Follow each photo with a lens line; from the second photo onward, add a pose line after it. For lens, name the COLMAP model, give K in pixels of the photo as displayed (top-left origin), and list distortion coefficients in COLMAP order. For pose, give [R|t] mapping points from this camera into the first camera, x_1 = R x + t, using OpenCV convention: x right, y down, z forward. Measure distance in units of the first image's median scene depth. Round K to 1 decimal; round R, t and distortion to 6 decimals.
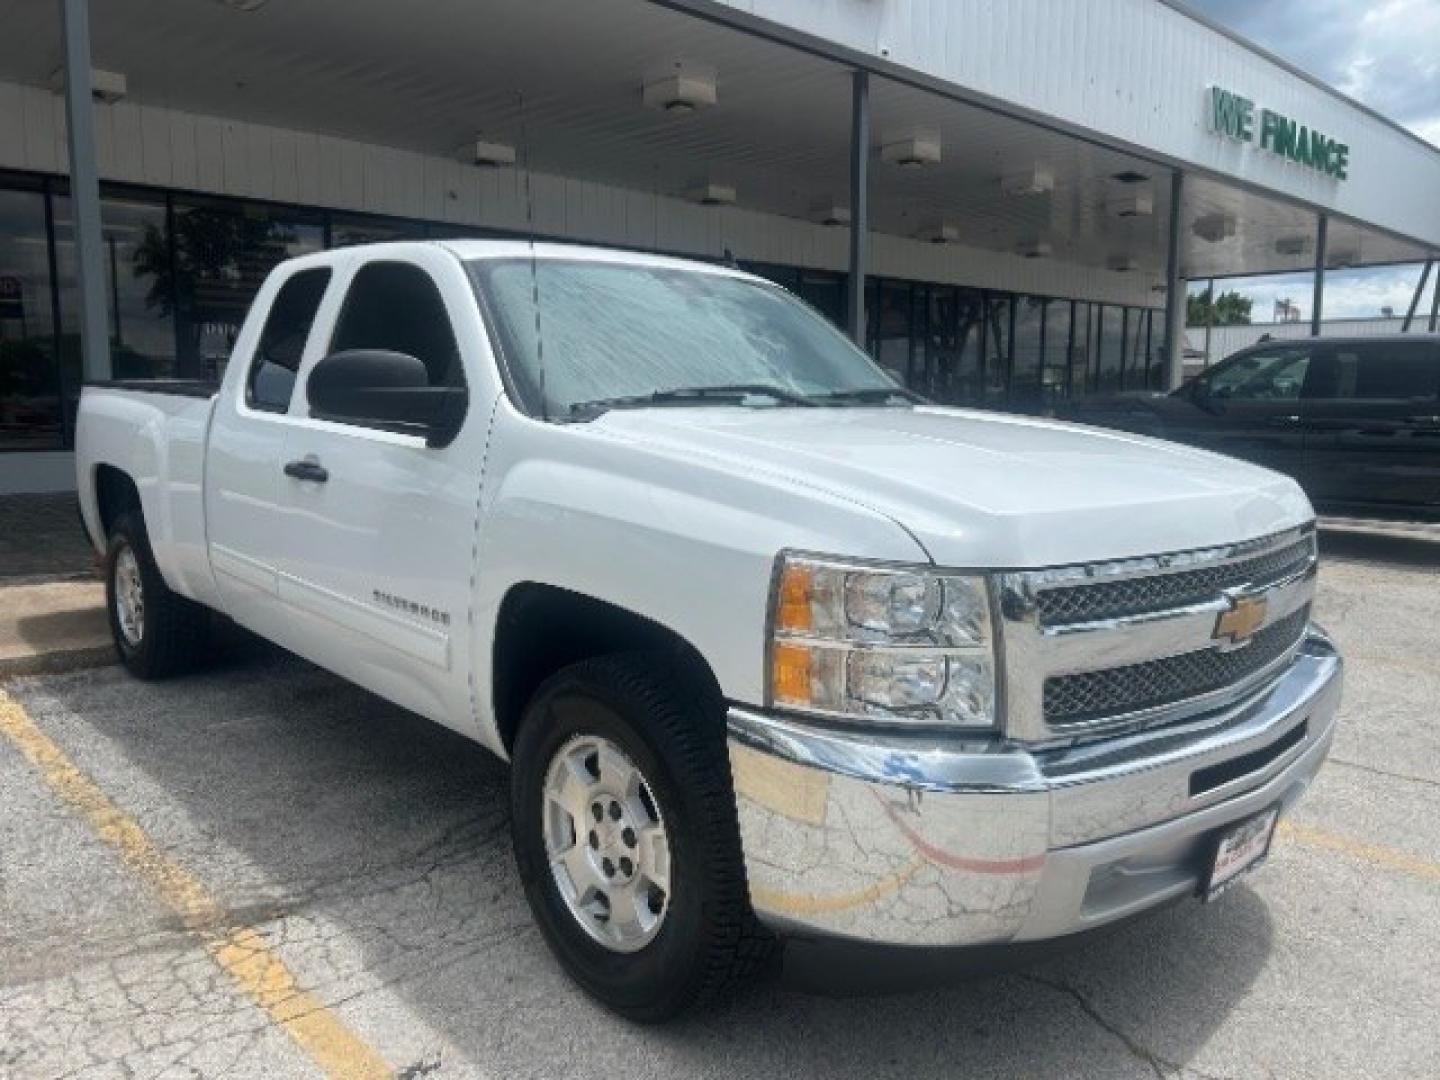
lens RADIAL K [[1082.0, 0, 720.0], [0, 1082.0, 540.0], [0, 0, 1]] dist [-0.001666, 0.008373]
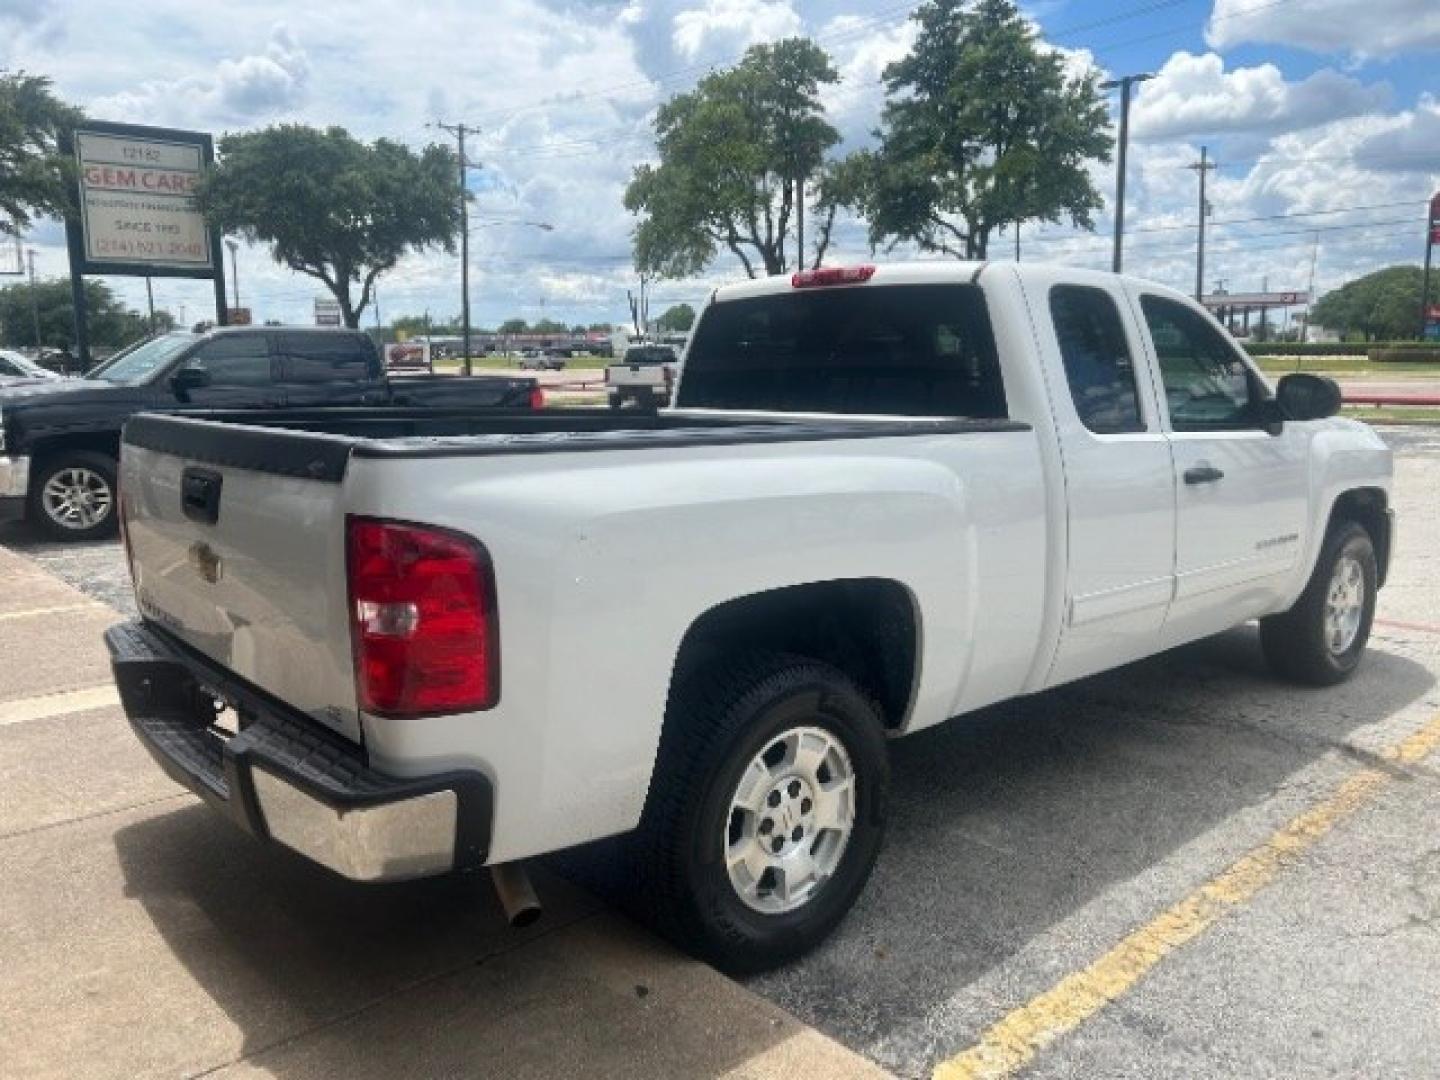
lens RADIAL K [[1092.5, 0, 699.8], [0, 1092.5, 518.5], [0, 0, 1]] dist [0.002901, -0.000065]
pose [[0.028672, -0.146882, 0.988738, -1.598518], [0.139393, 0.980068, 0.141552, -0.264662], [-0.989822, 0.133764, 0.048575, 1.508320]]
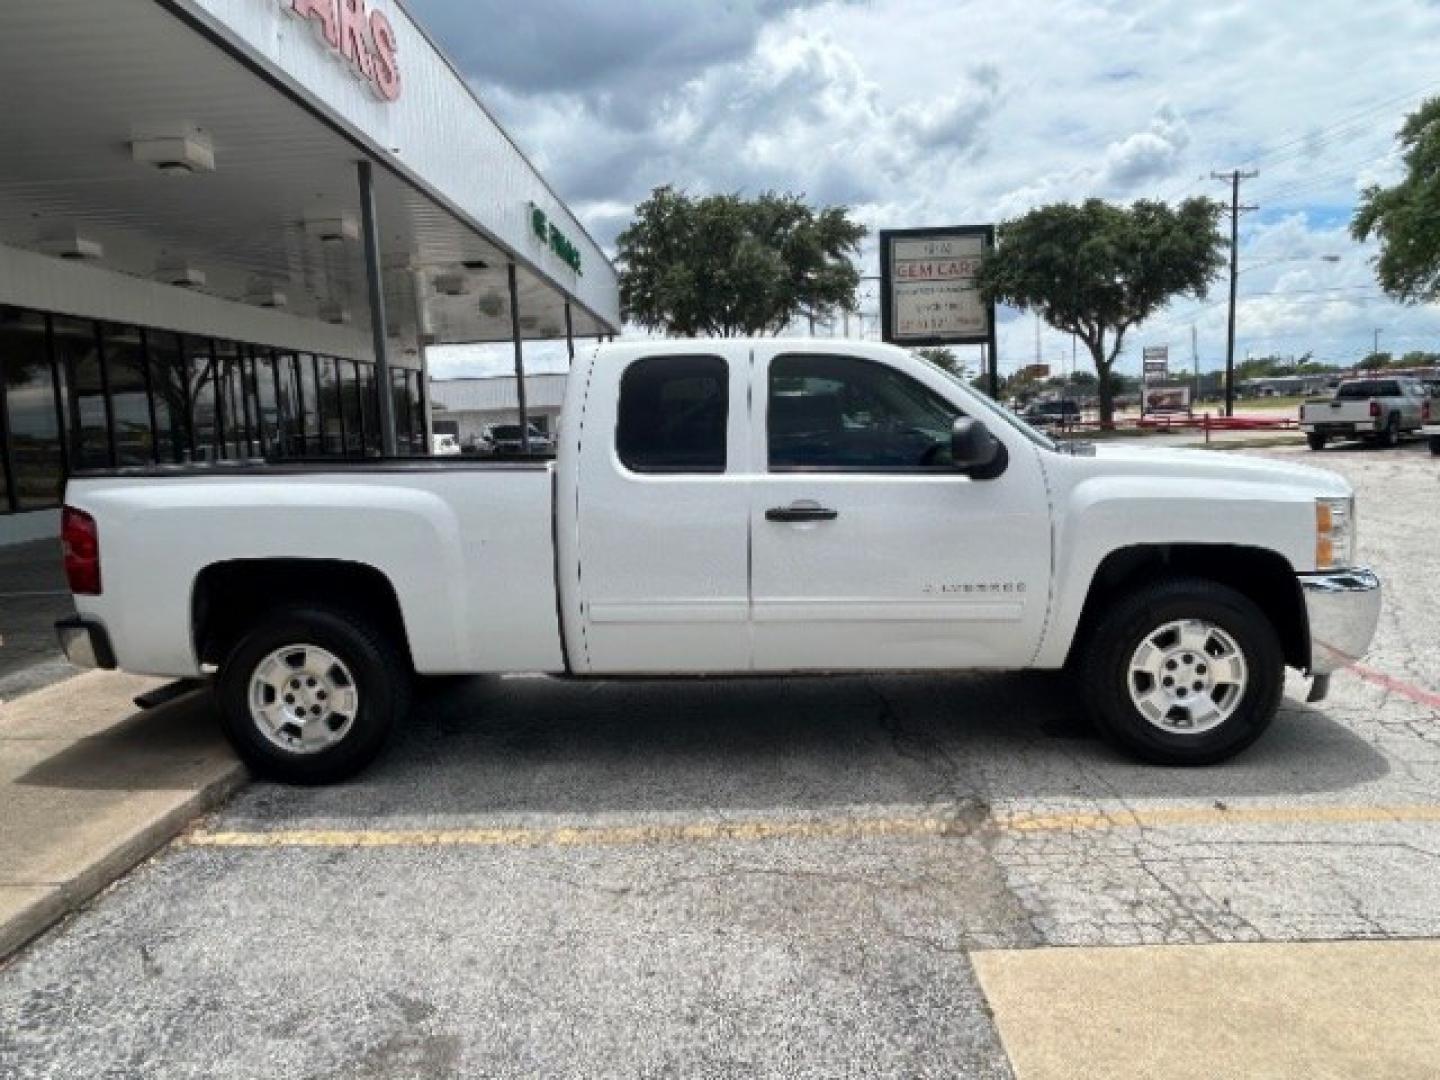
lens RADIAL K [[977.2, 0, 716.3], [0, 977.2, 538.5], [0, 0, 1]] dist [-0.007980, -0.004797]
pose [[0.710344, -0.114886, 0.694415, -1.287798], [0.139751, 0.989968, 0.020826, -0.073724], [-0.689841, 0.082252, 0.719273, 0.236747]]
